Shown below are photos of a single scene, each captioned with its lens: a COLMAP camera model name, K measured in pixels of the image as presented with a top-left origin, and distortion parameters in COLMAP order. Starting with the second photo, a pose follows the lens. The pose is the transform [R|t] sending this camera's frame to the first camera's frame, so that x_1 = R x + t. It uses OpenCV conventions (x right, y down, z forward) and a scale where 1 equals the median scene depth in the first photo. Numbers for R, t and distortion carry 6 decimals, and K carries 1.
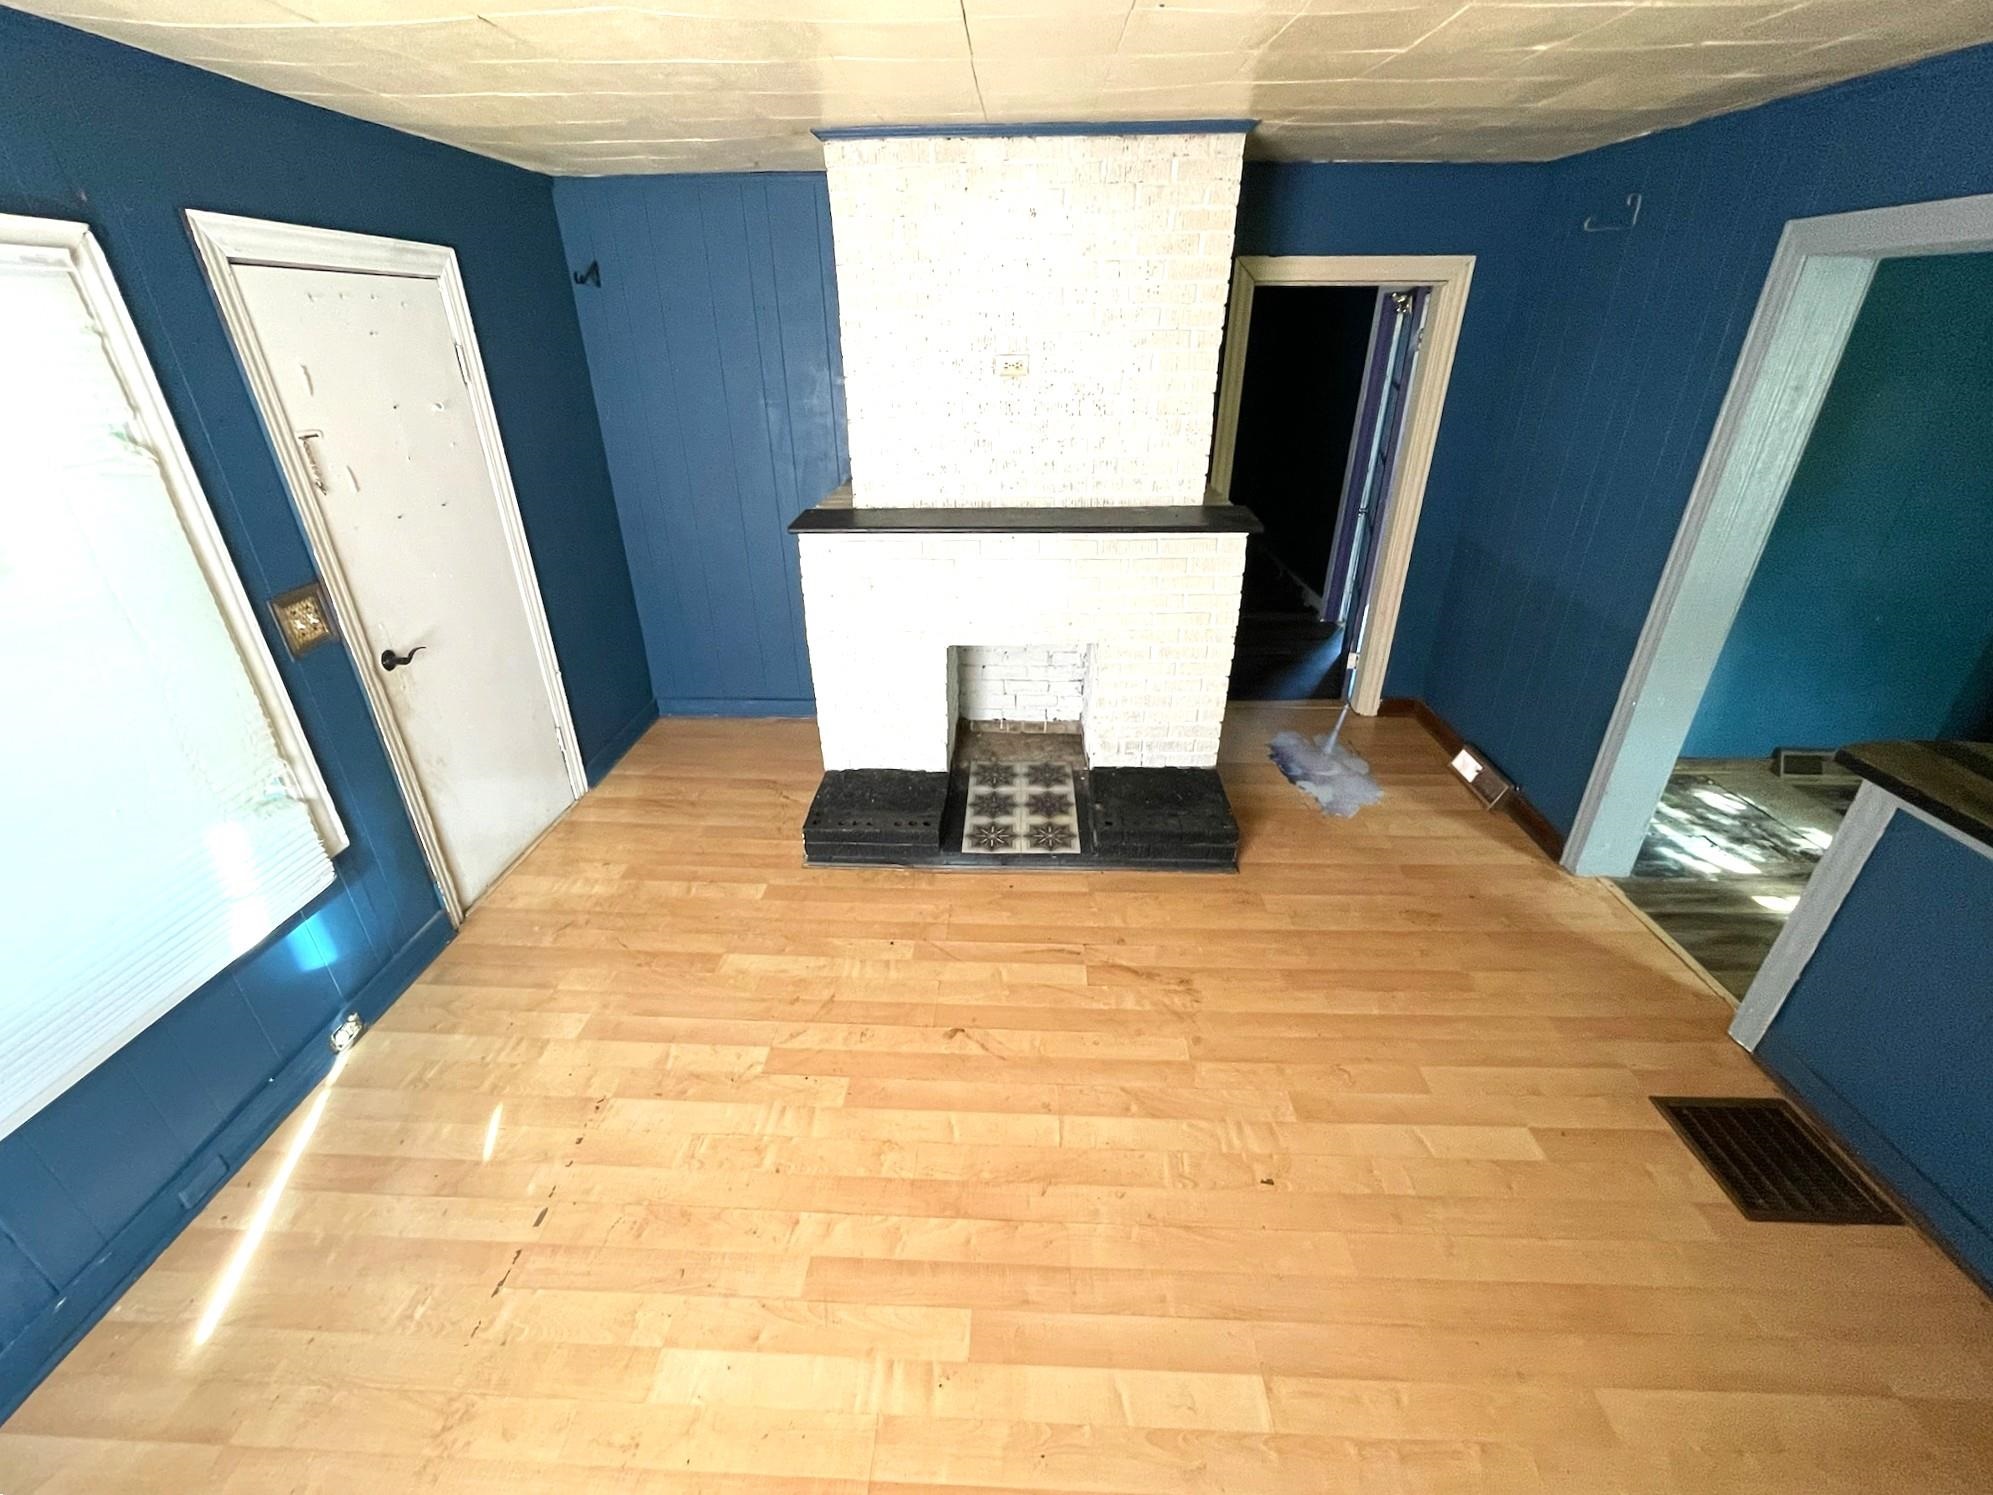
lens RADIAL K [[828.4, 0, 988.3], [0, 828.4, 743.3], [0, 0, 1]] dist [-0.002311, -0.000362]
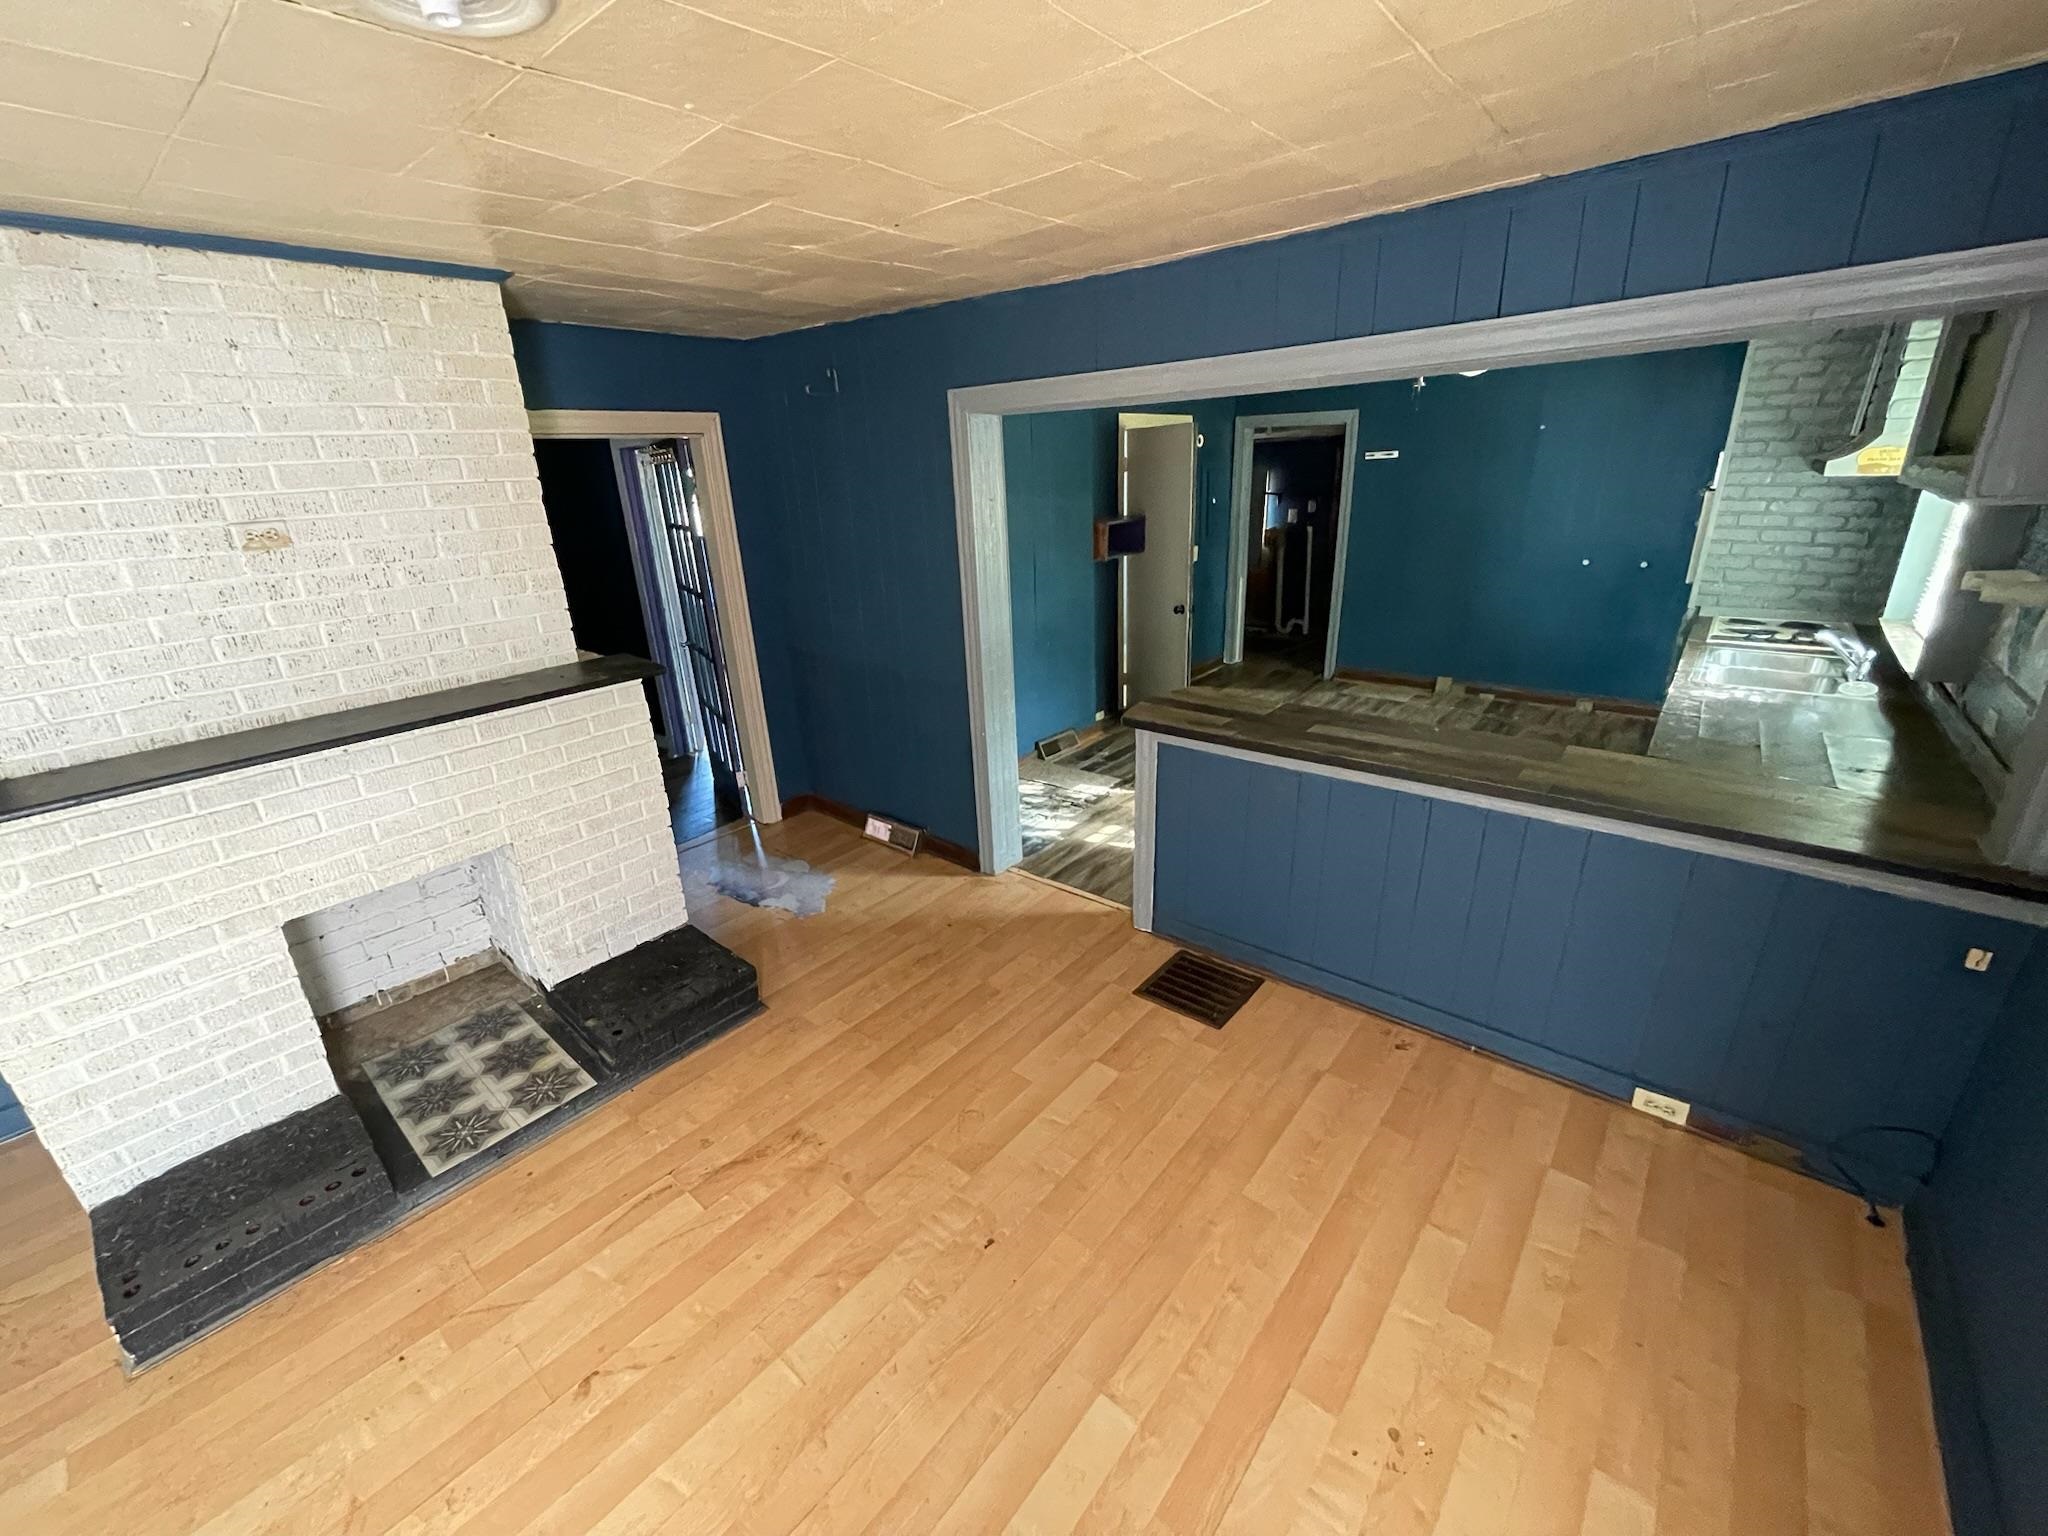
lens RADIAL K [[829.8, 0, 1015.2], [0, 829.8, 764.8], [0, 0, 1]] dist [-0.004498, -0.000045]
pose [[0.617120, -0.288111, 0.732226, -0.144524], [0.388965, 0.920609, 0.034415, -0.025826], [-0.684009, 0.263573, 0.680192, 0.077422]]
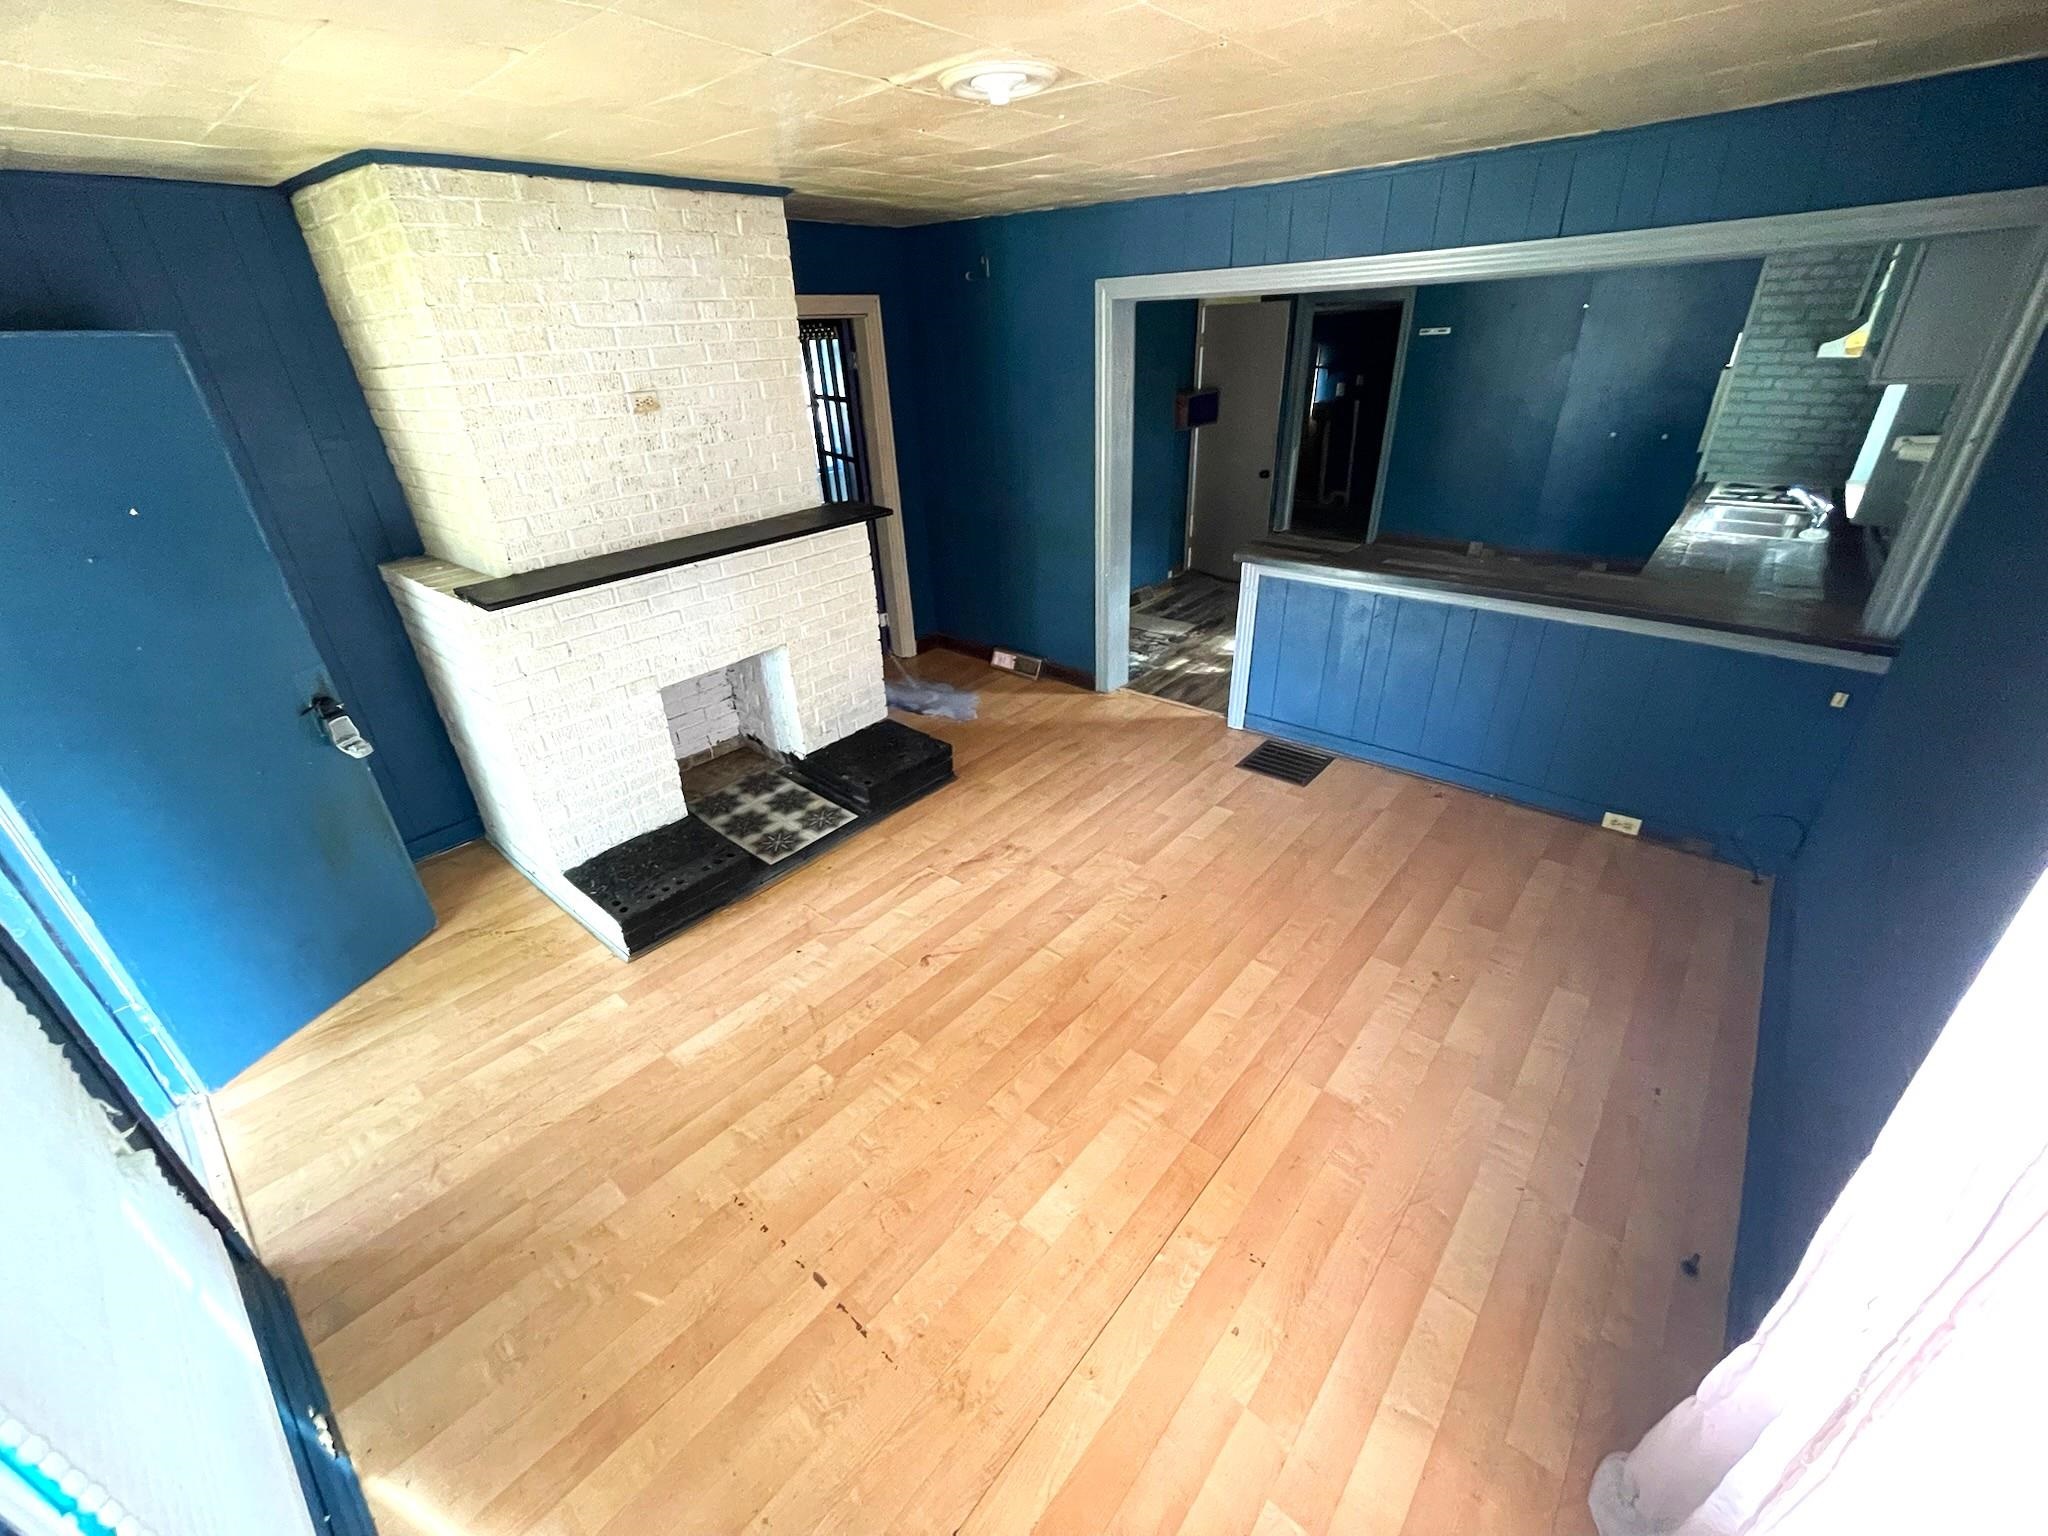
lens RADIAL K [[829.8, 0, 1015.2], [0, 829.8, 764.8], [0, 0, 1]] dist [-0.004498, -0.000045]
pose [[0.623231, -0.379784, 0.683628, -0.514615], [0.384454, 0.910027, 0.155070, -0.026918], [-0.681013, 0.166179, 0.713166, 0.026600]]
